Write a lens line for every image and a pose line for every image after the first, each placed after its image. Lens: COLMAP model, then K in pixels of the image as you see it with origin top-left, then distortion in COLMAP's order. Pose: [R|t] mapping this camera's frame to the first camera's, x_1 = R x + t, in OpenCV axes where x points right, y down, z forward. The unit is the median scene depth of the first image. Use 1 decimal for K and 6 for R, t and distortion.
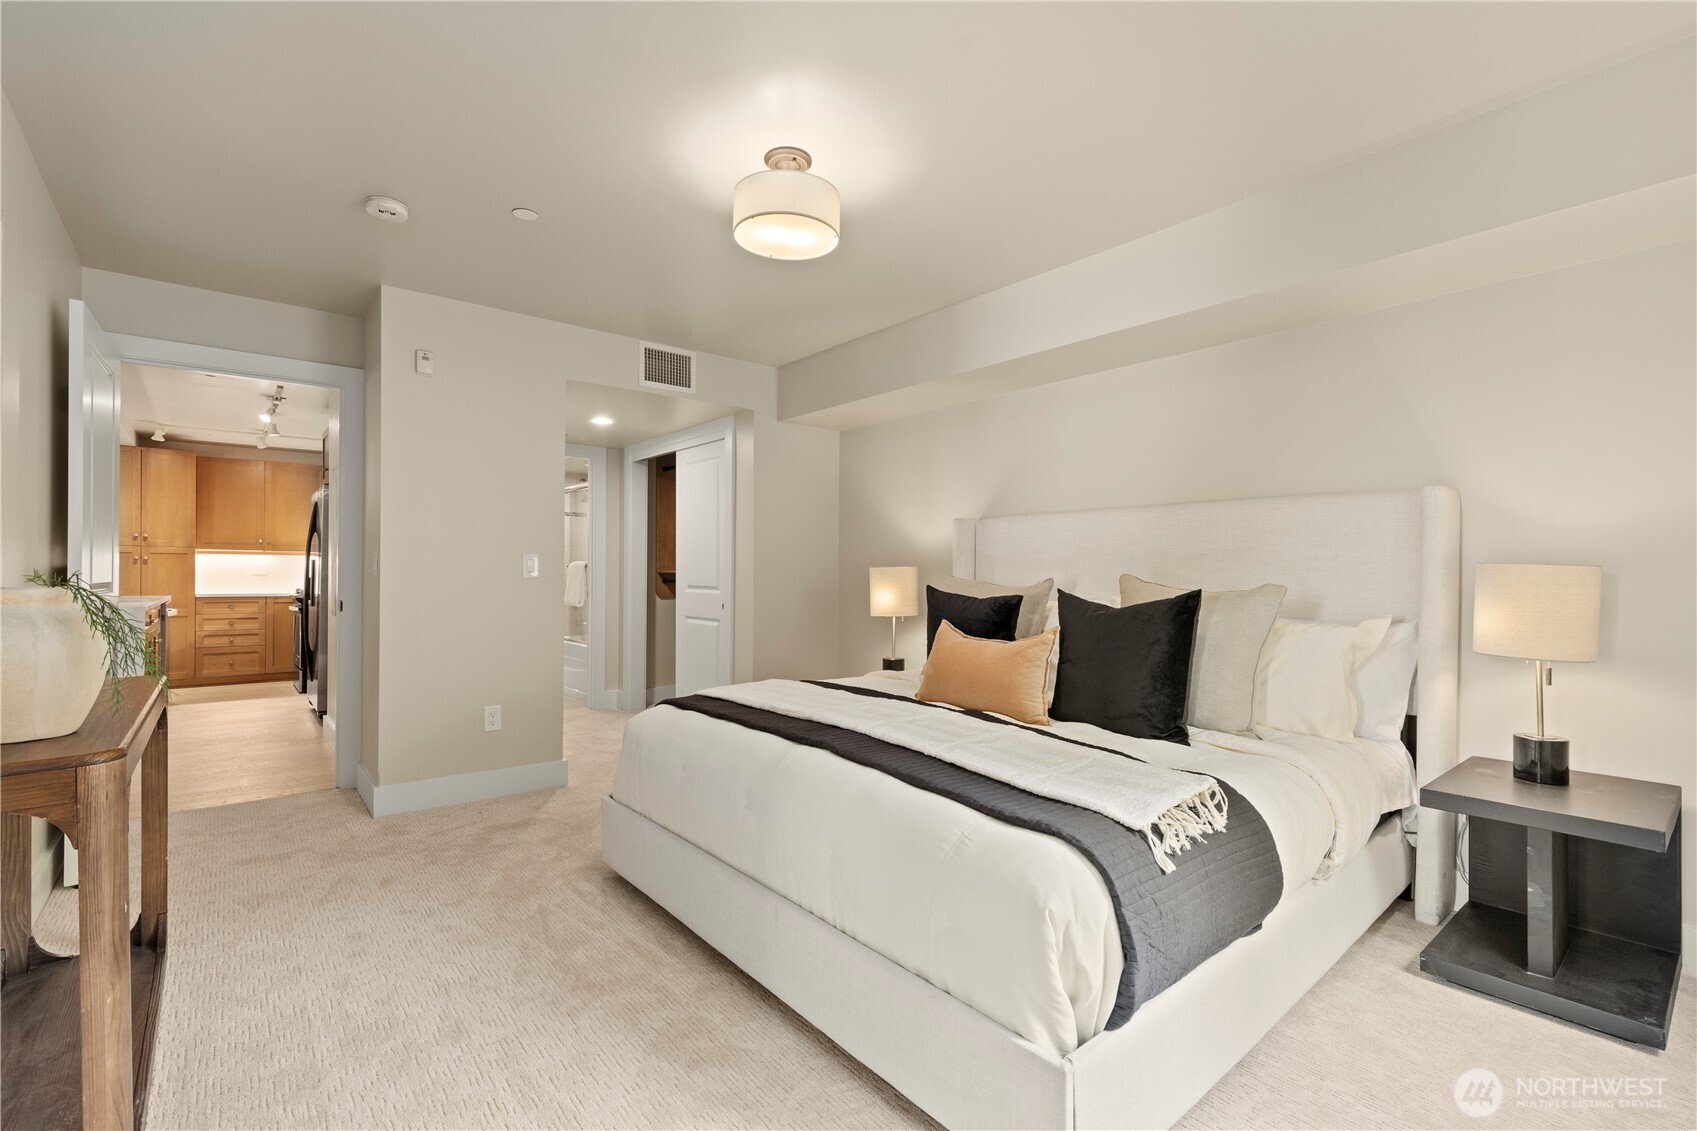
lens RADIAL K [[760.6, 0, 850.9], [0, 760.6, 574.8], [0, 0, 1]] dist [0.007122, -0.000680]
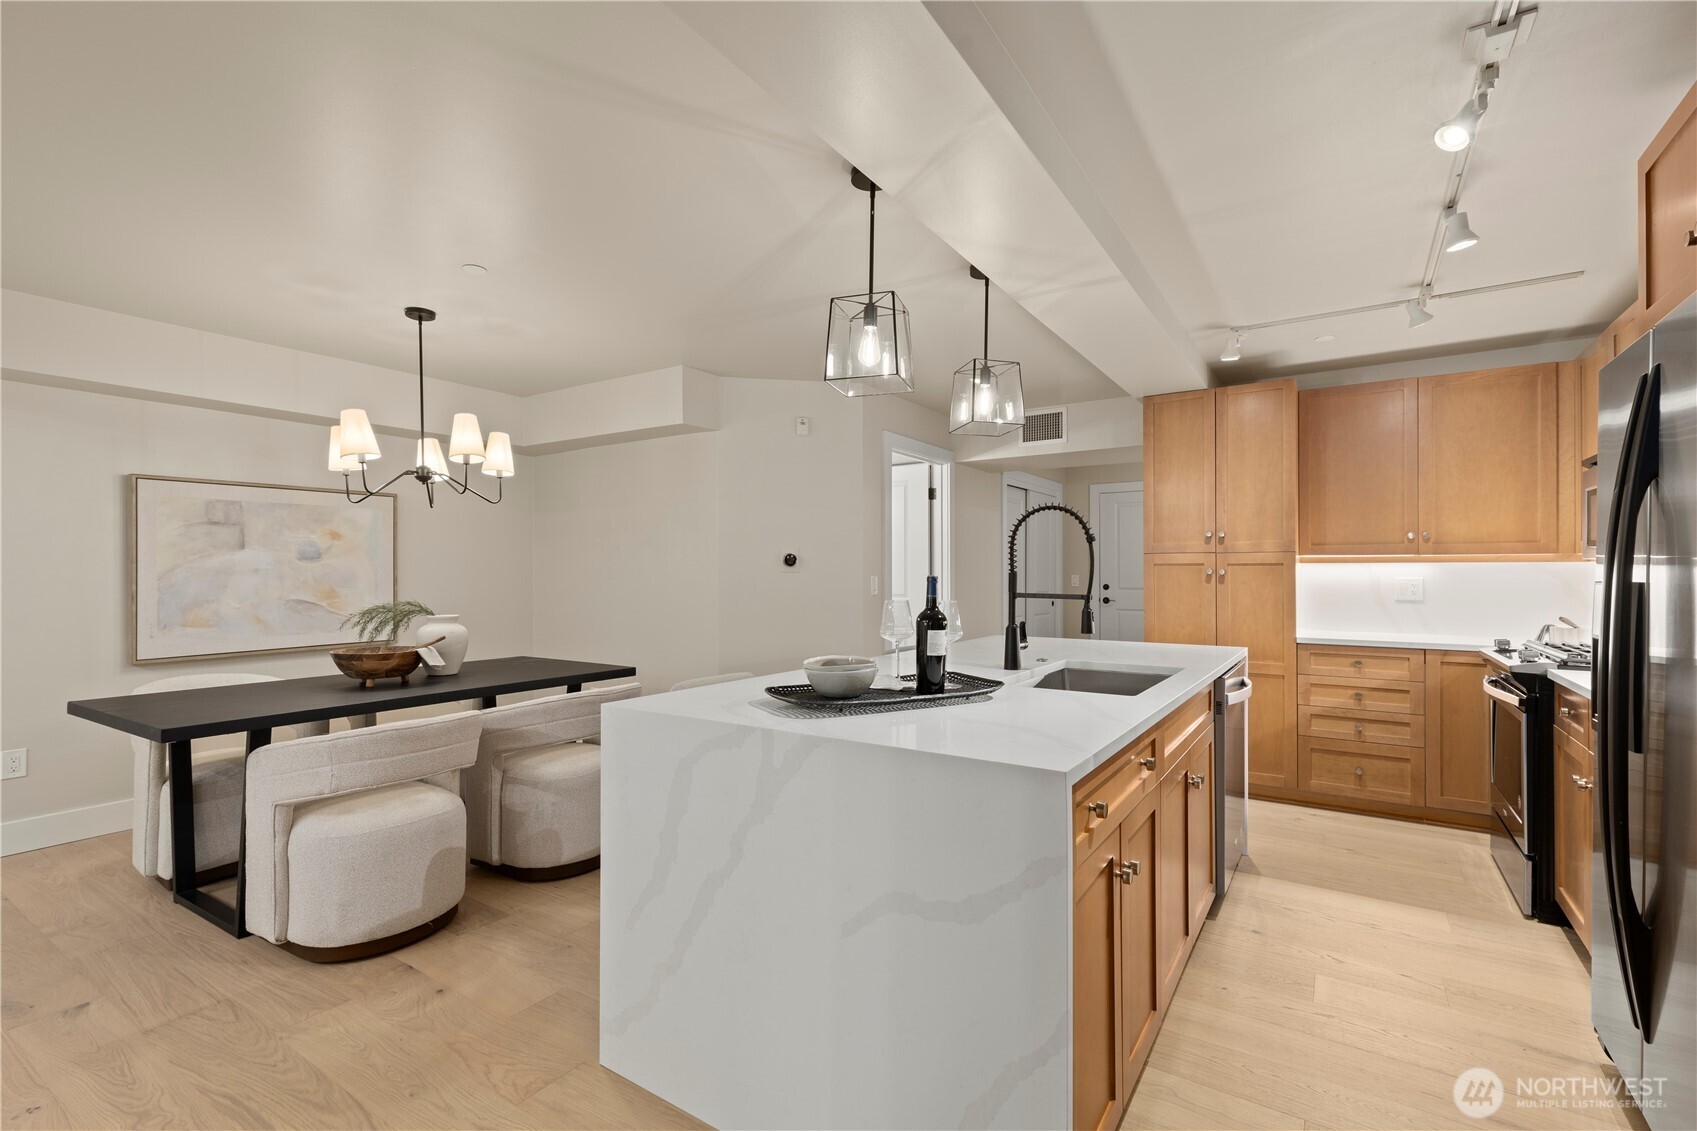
lens RADIAL K [[760.6, 0, 844.2], [0, 760.6, 568.9], [0, 0, 1]] dist [0.007122, -0.000680]
pose [[0.294565, -0.012822, -0.955545, -0.426278], [0.001689, 0.999915, -0.012897, -0.017064], [0.955630, 0.002185, 0.294562, 0.524119]]
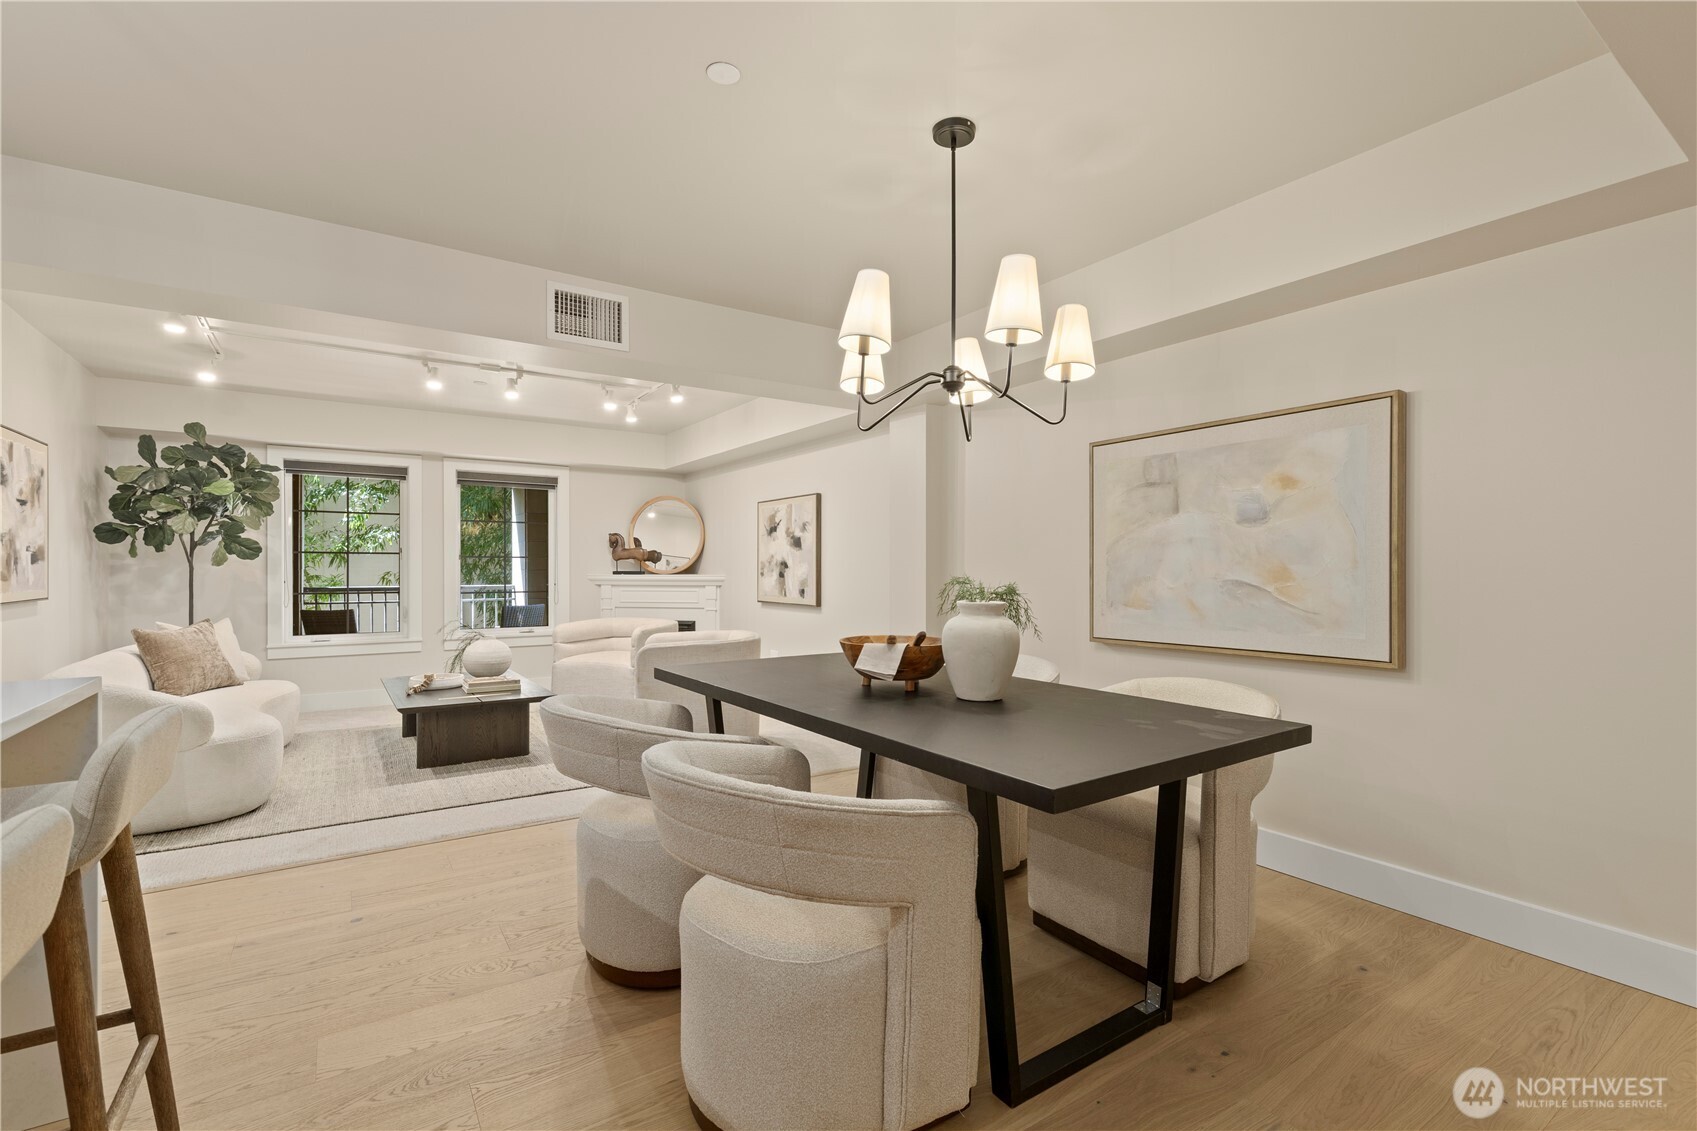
lens RADIAL K [[760.6, 0, 844.0], [0, 760.6, 570.9], [0, 0, 1]] dist [0.007122, -0.000680]
pose [[-0.994267, -0.007715, 0.106645, -0.928898], [-0.007066, 0.999954, 0.006468, -0.008403], [-0.106690, 0.005678, -0.994276, 0.714773]]
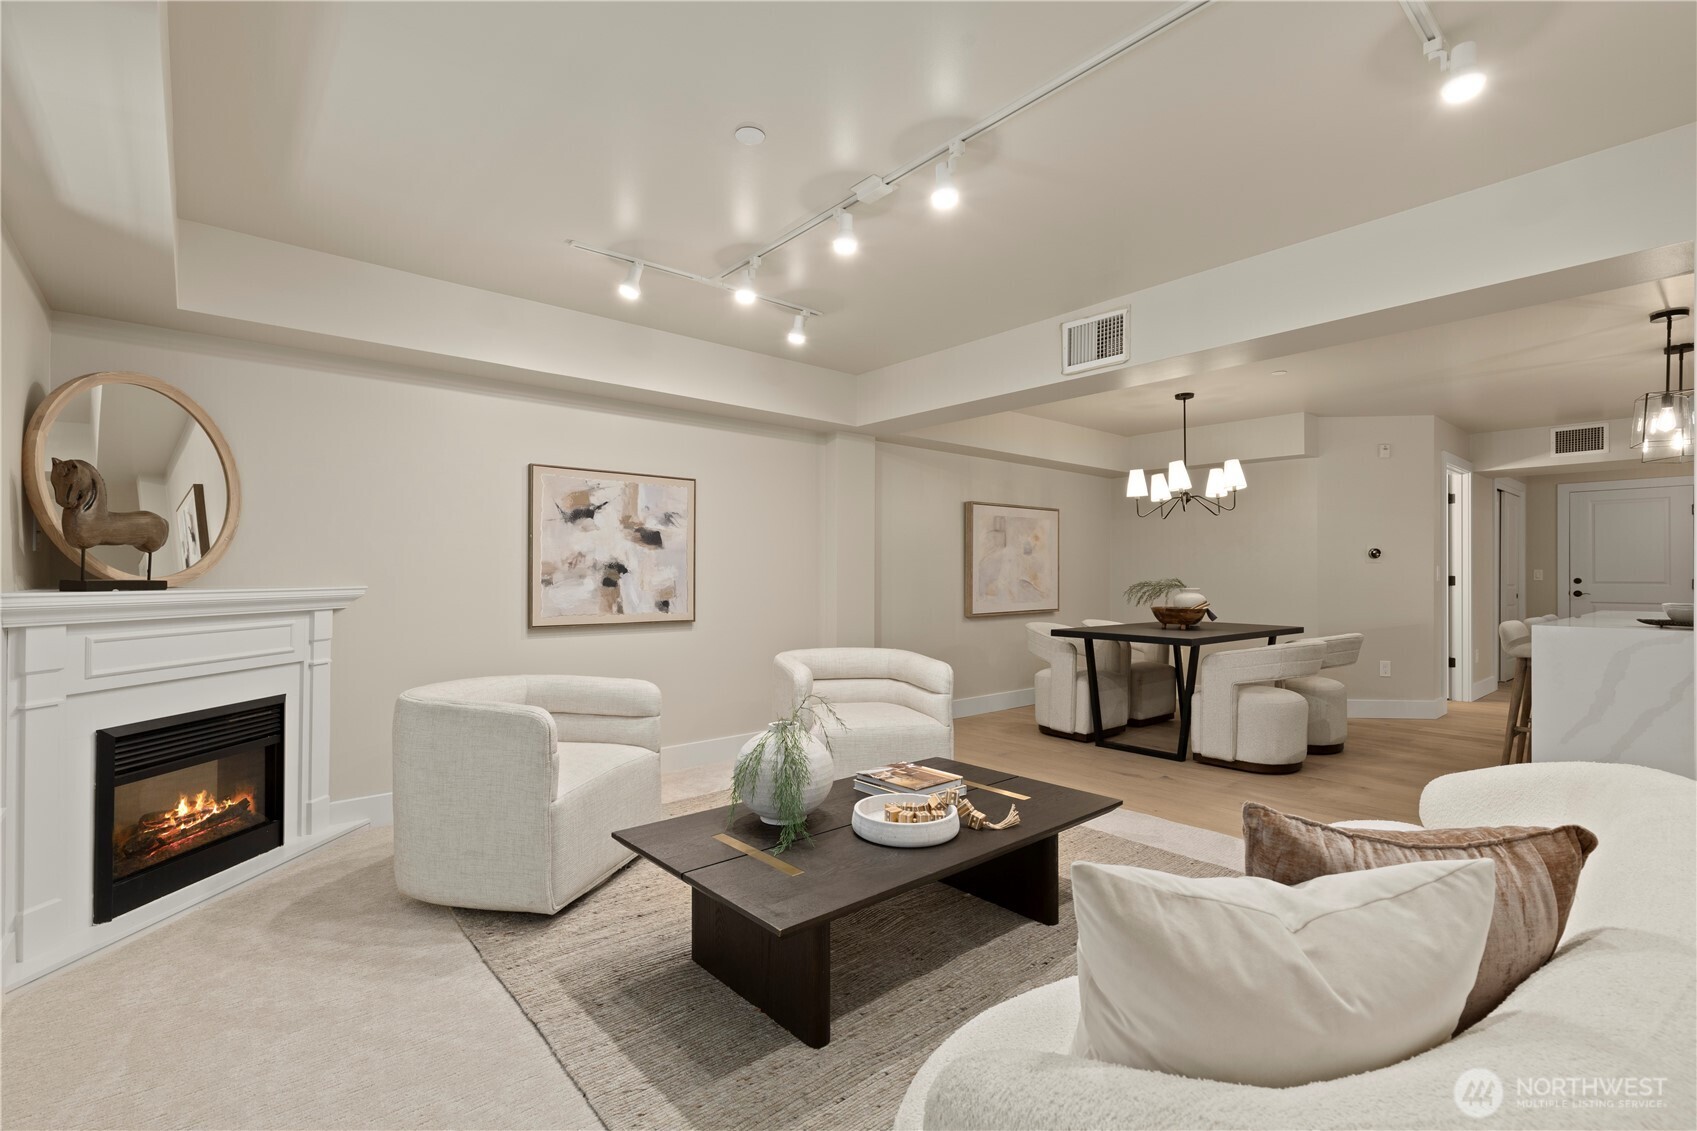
lens RADIAL K [[760.6, 0, 843.9], [0, 760.6, 574.8], [0, 0, 1]] dist [0.007122, -0.000680]
pose [[0.017429, -0.005342, -0.999834, -0.224386], [-0.005359, 0.999971, -0.005436, -0.002110], [0.999834, 0.005453, 0.017400, 0.083369]]
